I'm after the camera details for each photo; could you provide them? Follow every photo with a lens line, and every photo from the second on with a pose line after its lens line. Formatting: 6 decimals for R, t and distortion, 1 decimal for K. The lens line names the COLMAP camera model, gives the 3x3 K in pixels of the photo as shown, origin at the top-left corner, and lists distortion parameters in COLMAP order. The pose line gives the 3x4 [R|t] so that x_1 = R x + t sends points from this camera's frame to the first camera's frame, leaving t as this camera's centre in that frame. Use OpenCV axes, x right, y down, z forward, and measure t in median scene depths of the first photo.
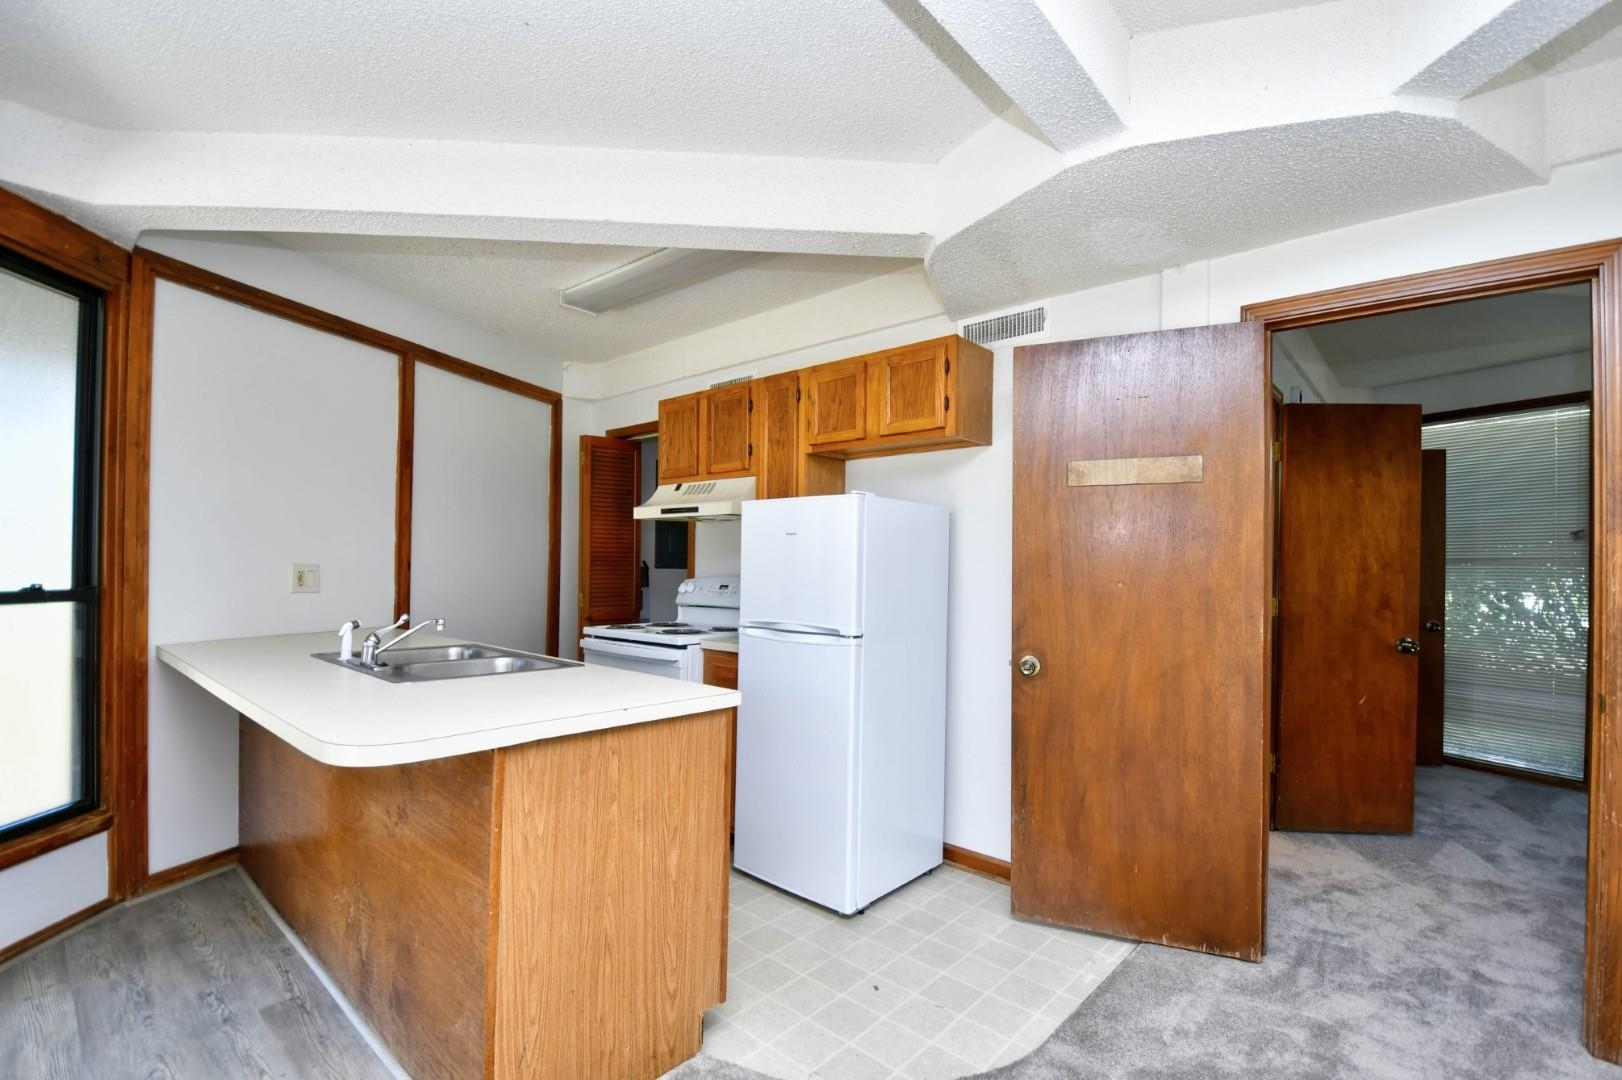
lens RADIAL K [[738.1, 0, 811.0], [0, 738.1, 540.0], [0, 0, 1]] dist [-0.017001, -0.000187]
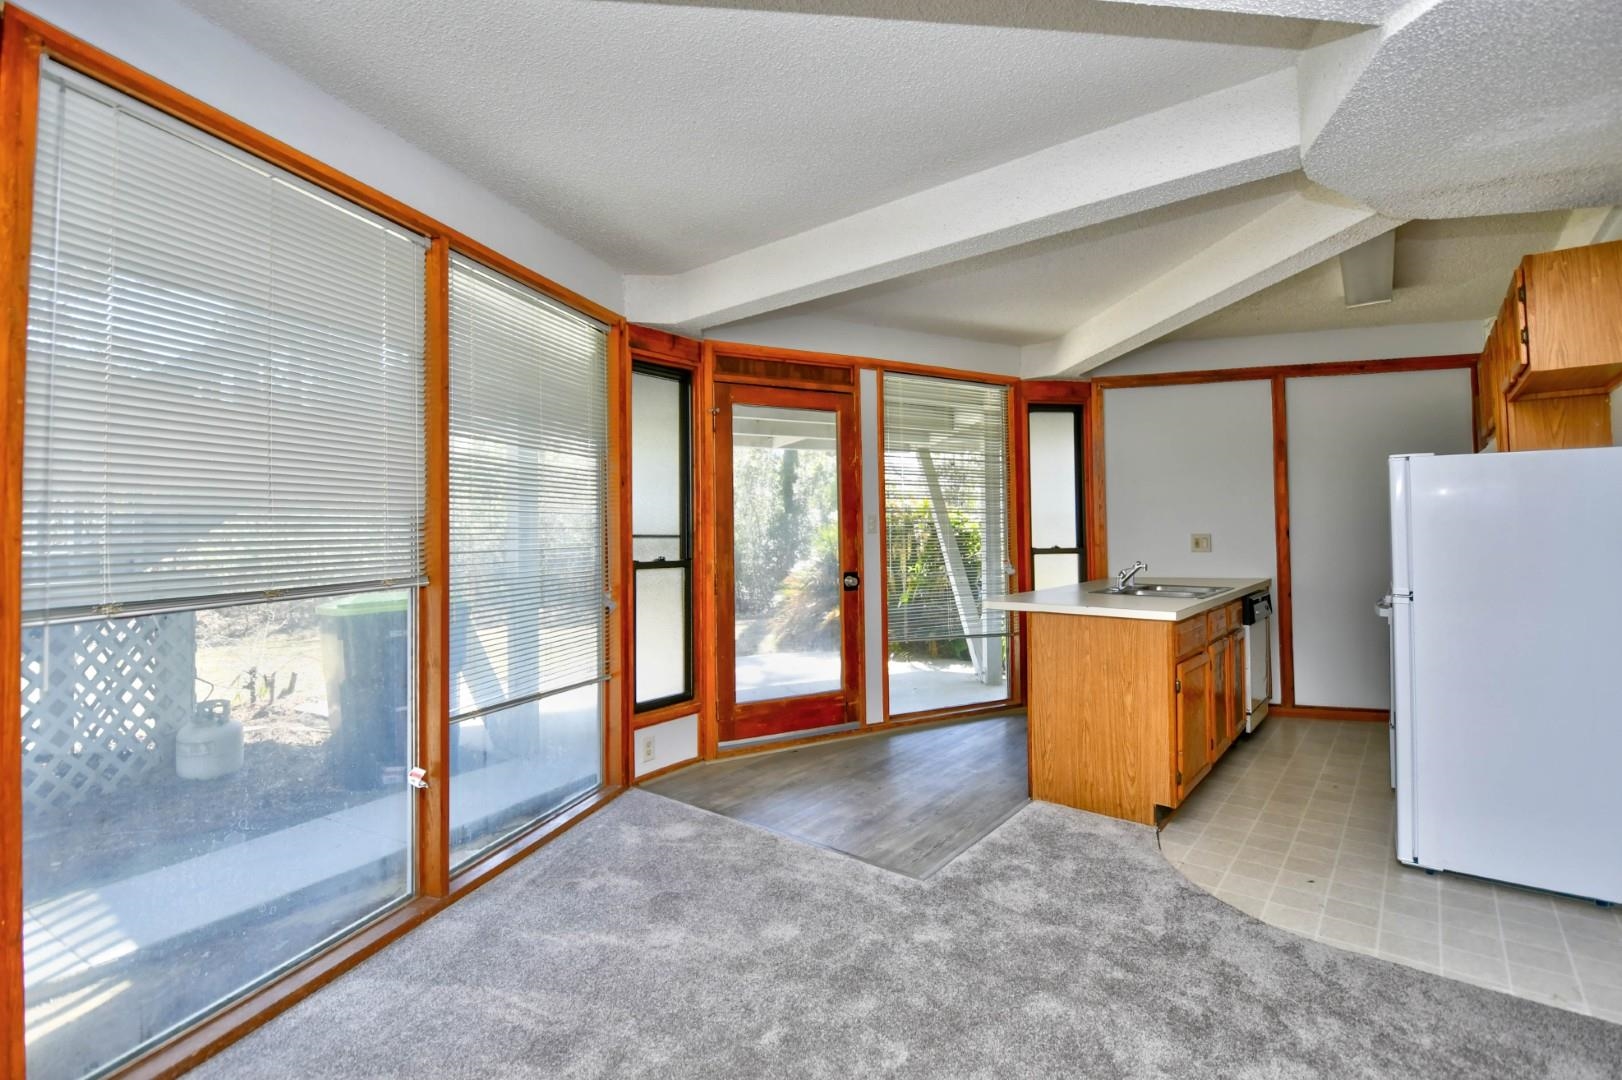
lens RADIAL K [[723.0, 0, 811.0], [0, 723.0, 540.0], [0, 0, 1]] dist [0.002531, 0.000245]
pose [[0.026049, -0.006808, -0.999637, 1.178048], [0.041389, 0.999127, -0.005727, 0.026264], [0.998804, -0.041224, 0.026308, 0.170721]]
